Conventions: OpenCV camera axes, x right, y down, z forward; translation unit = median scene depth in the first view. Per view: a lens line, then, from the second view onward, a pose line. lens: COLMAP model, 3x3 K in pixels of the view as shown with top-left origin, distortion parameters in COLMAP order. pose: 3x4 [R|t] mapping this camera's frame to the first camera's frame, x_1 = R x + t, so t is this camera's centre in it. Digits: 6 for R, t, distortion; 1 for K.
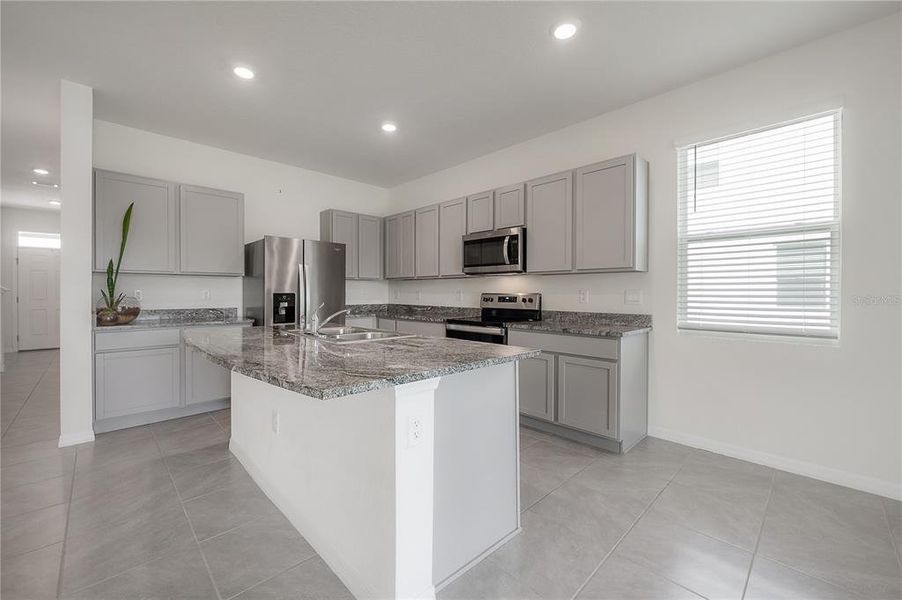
lens RADIAL K [[360.3, 0, 435.8], [0, 360.3, 291.6], [0, 0, 1]] dist [-0.007042, 0.000328]
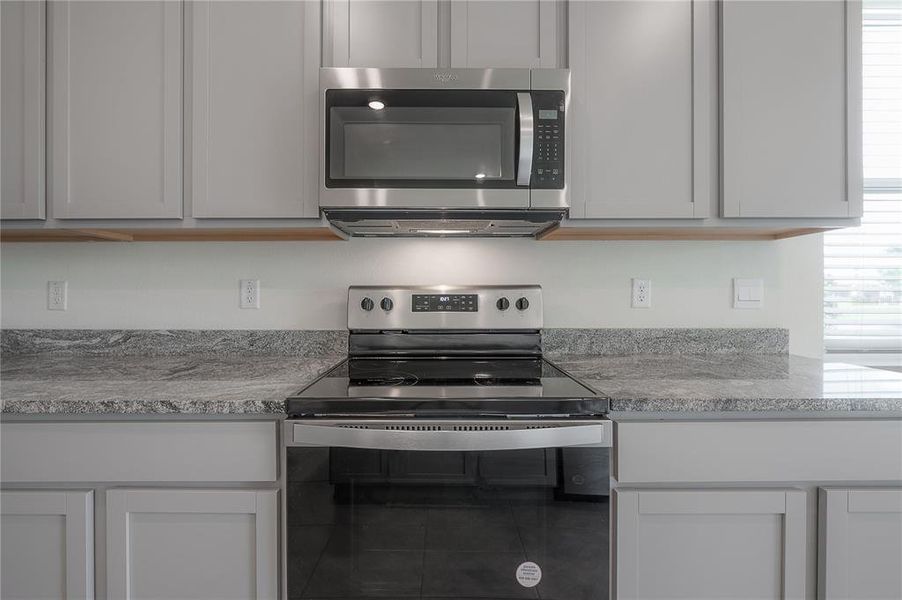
lens RADIAL K [[360.3, 0, 442.5], [0, 360.3, 296.4], [0, 0, 1]] dist [-0.007042, 0.000328]
pose [[0.687435, 0.000367, 0.726246, -0.057488], [0.001227, 0.999998, -0.001666, 0.016023], [-0.726245, 0.002036, 0.687433, 0.756917]]
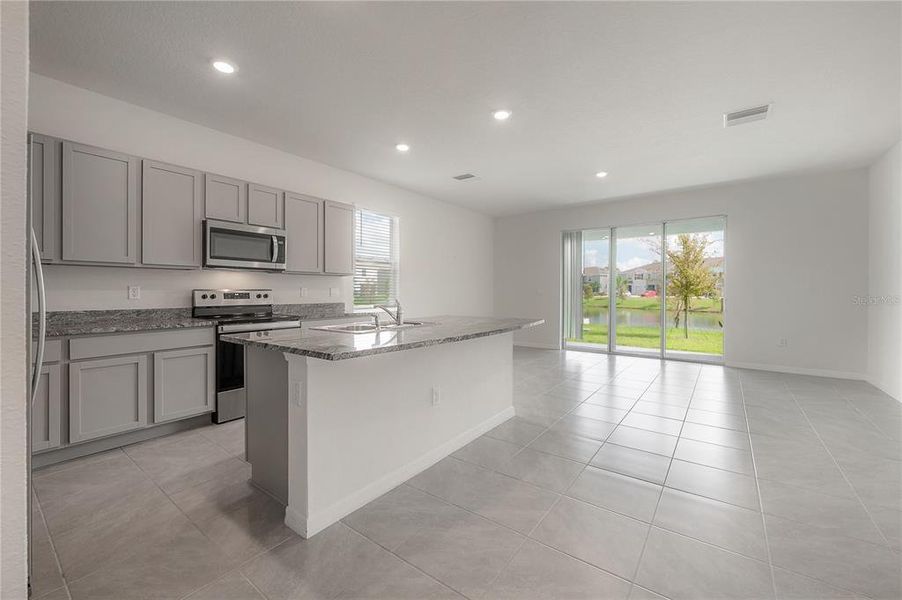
lens RADIAL K [[360.3, 0, 457.0], [0, 360.3, 291.9], [0, 0, 1]] dist [-0.007042, 0.000328]
pose [[-0.169695, -0.004702, 0.985485, -0.842338], [-0.002511, 0.999987, 0.004339, 0.005566], [-0.985493, -0.001739, -0.169704, 0.581291]]
